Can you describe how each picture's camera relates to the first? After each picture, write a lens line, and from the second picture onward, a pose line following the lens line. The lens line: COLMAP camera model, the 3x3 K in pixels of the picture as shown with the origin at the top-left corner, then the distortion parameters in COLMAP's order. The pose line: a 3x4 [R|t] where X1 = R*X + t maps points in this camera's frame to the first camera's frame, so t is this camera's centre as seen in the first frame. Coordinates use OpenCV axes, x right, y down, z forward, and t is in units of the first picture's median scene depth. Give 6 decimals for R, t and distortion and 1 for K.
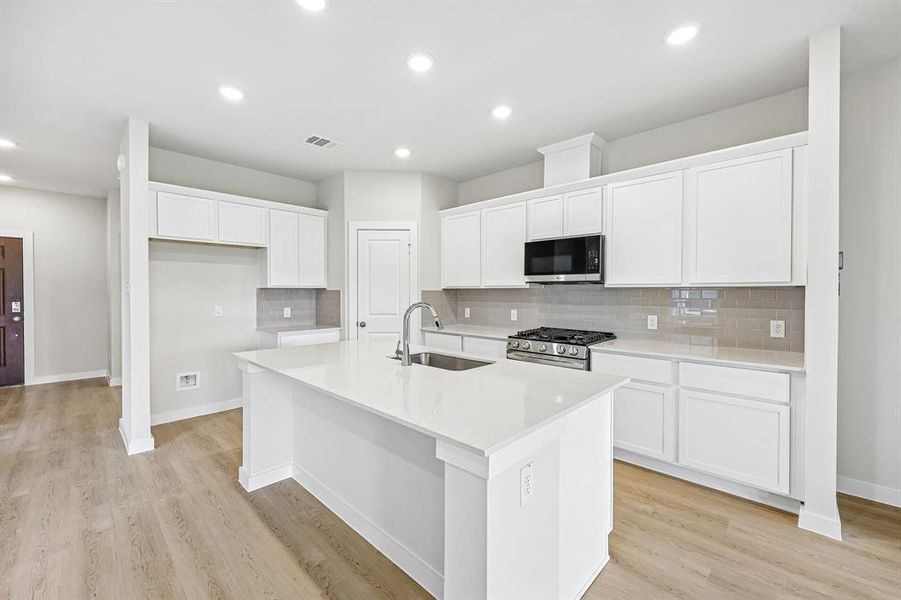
lens RADIAL K [[362.8, 0, 452.1], [0, 362.8, 295.7], [0, 0, 1]] dist [-0.000208, 0.000300]
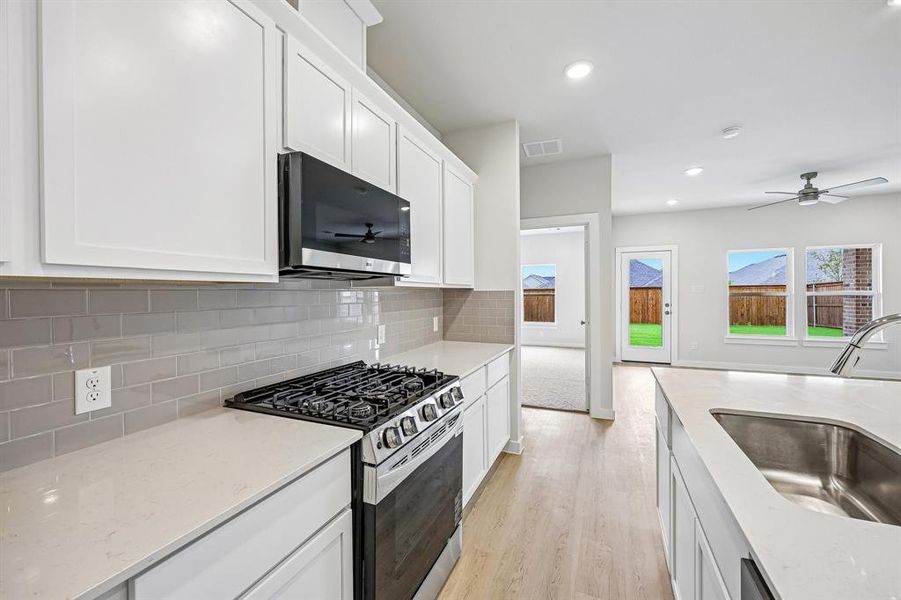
lens RADIAL K [[362.8, 0, 452.1], [0, 362.8, 295.7], [0, 0, 1]] dist [-0.000208, 0.000300]
pose [[-0.350137, -0.005430, 0.936683, -0.180951], [0.018081, 0.999758, 0.012554, -0.011074], [-0.936524, 0.021331, -0.349954, 1.035553]]
